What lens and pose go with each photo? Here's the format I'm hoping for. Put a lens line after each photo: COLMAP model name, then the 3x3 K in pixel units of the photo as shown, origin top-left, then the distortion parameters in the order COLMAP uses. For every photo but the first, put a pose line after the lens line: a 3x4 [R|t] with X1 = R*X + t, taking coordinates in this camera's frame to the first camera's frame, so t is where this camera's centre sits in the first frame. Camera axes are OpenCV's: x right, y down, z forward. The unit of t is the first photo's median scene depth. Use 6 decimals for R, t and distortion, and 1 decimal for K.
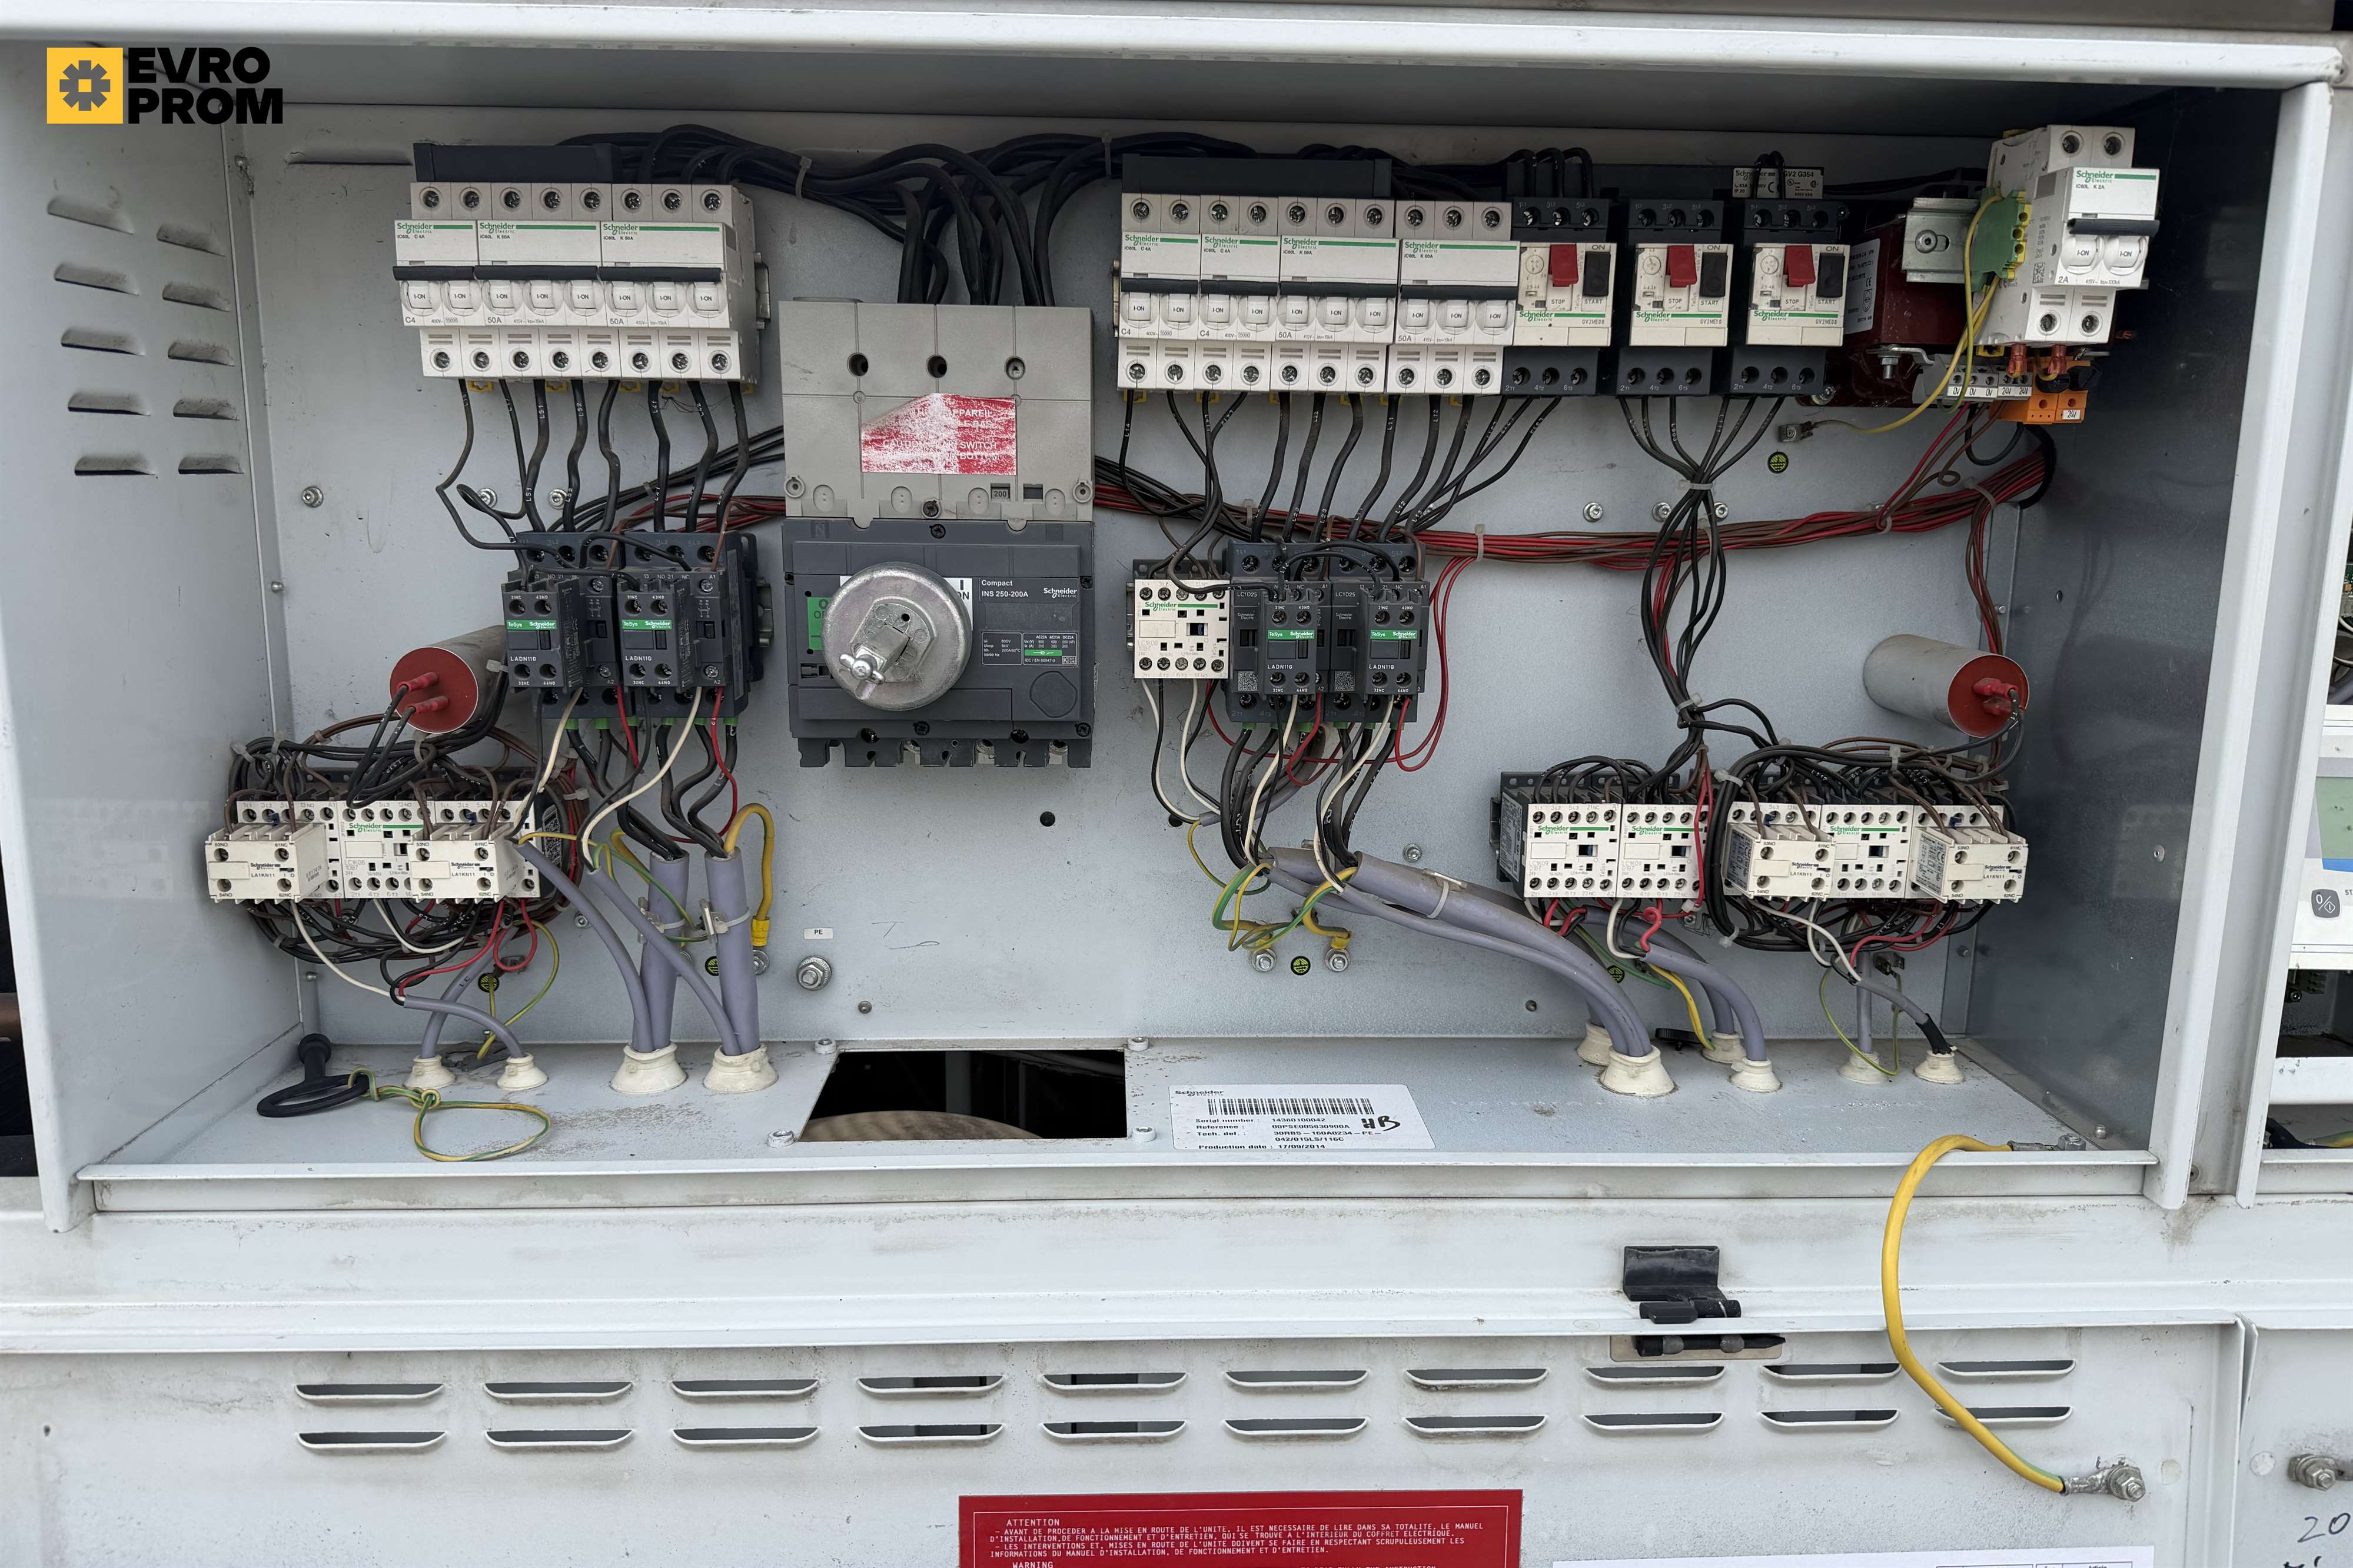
lens RADIAL K [[1644.4, 0, 1161.7], [0, 1644.4, 780.4], [0, 0, 1]] dist [0.030909, -0.039538]
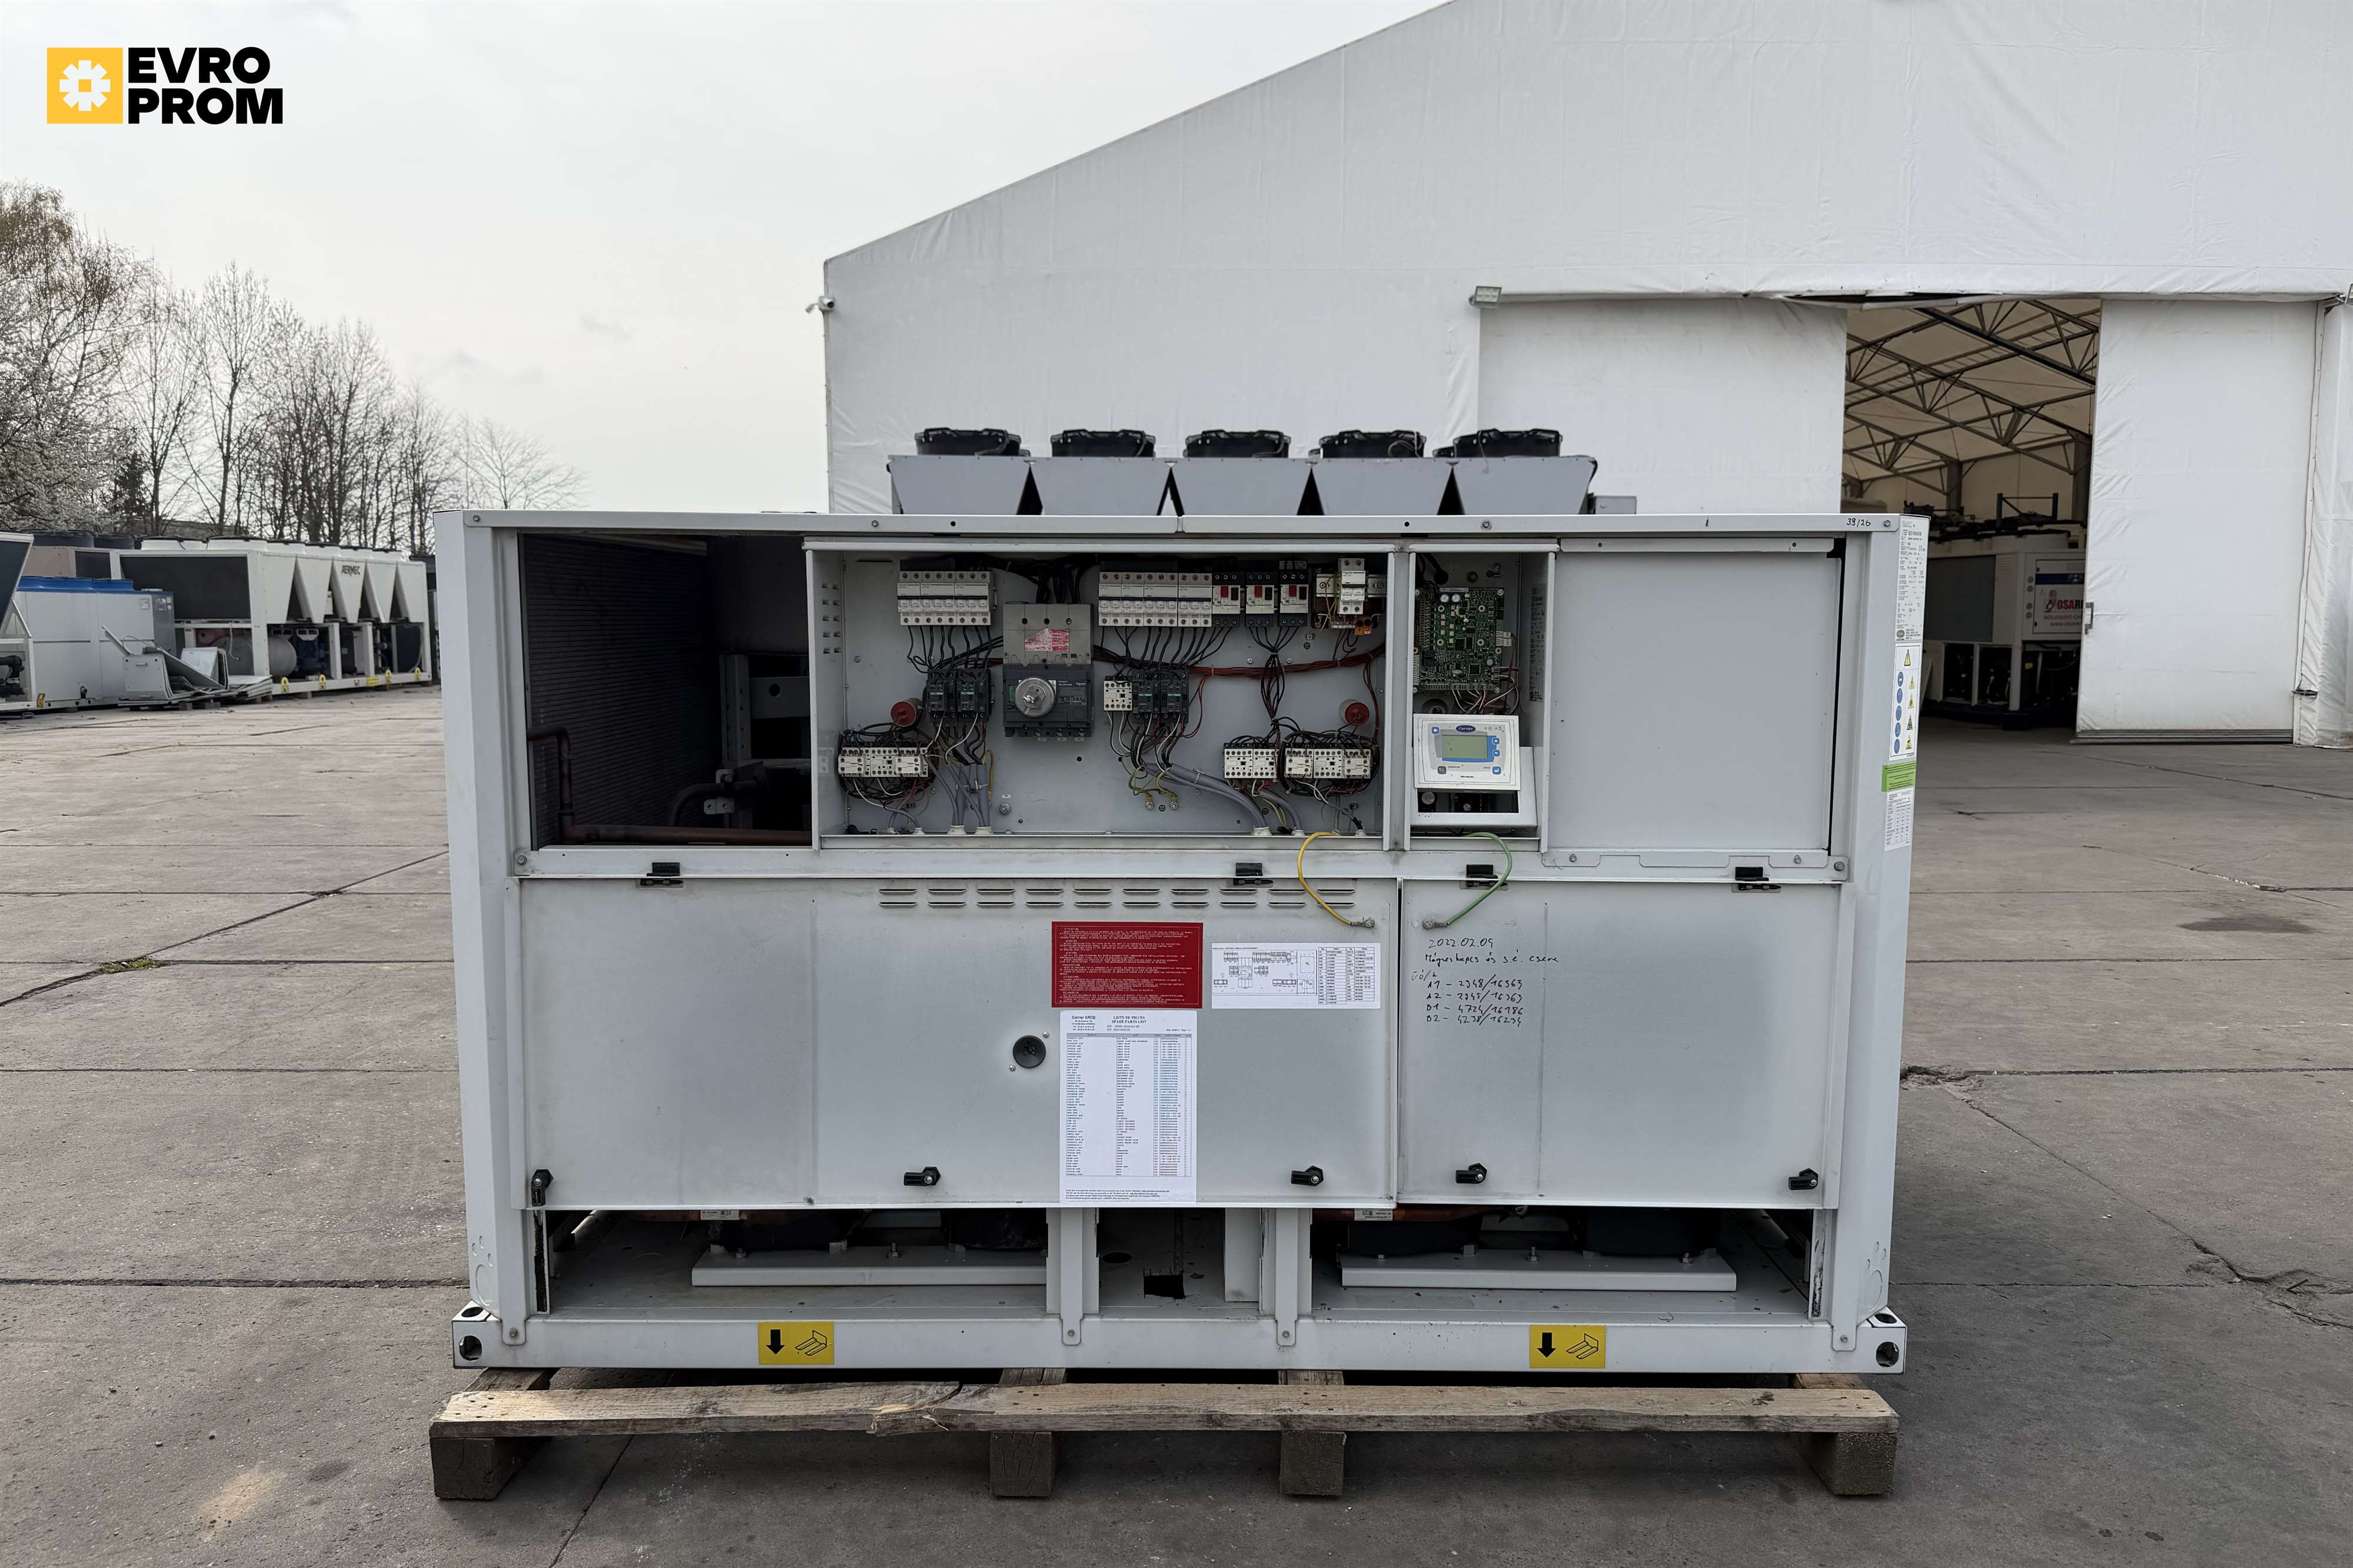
lens RADIAL K [[1644.4, 0, 1176.4], [0, 1644.4, 794.0], [0, 0, 1]] dist [0.030909, -0.039538]
pose [[0.999217, -0.003314, -0.039426, 0.272781], [-0.000167, 0.996122, -0.087977, 0.418457], [0.039565, 0.087915, 0.995342, -2.413389]]
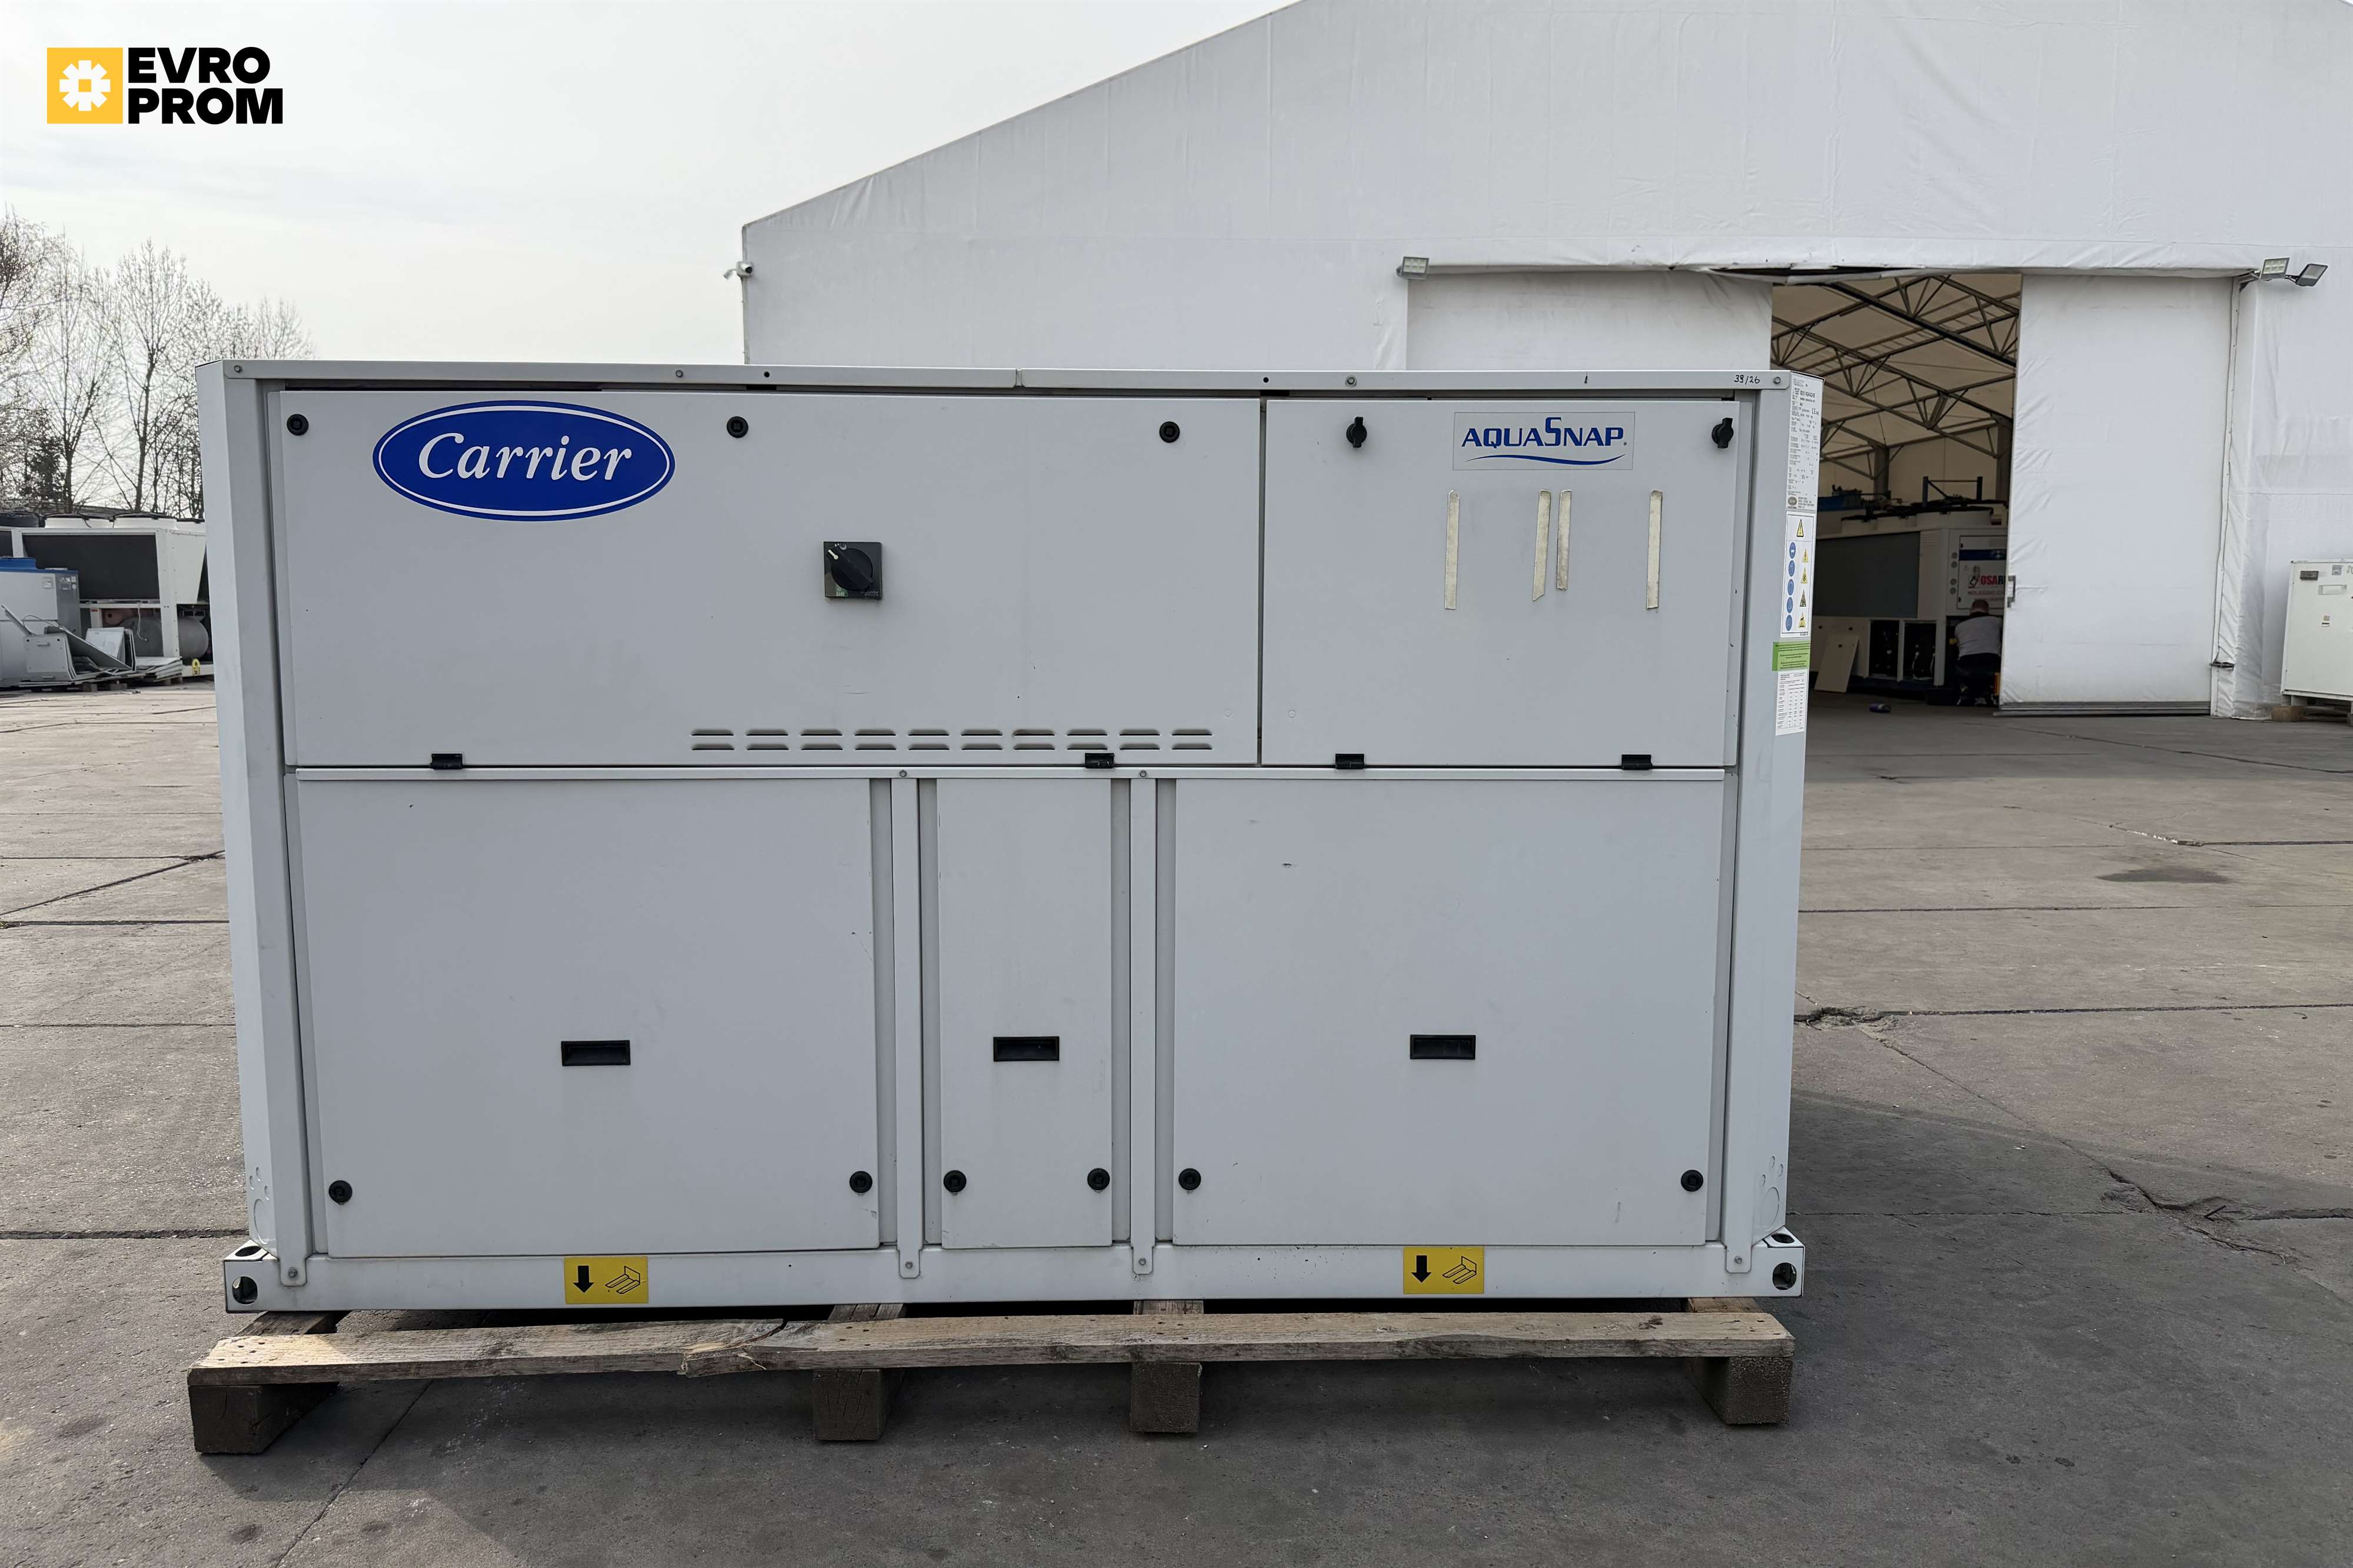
lens RADIAL K [[1644.4, 0, 1172.3], [0, 1644.4, 777.3], [0, 0, 1]] dist [0.030909, -0.039538]
pose [[0.999952, -0.006950, -0.006846, 0.458986], [0.006292, 0.995748, -0.091906, 0.609635], [0.007456, 0.091858, 0.995744, -2.115511]]
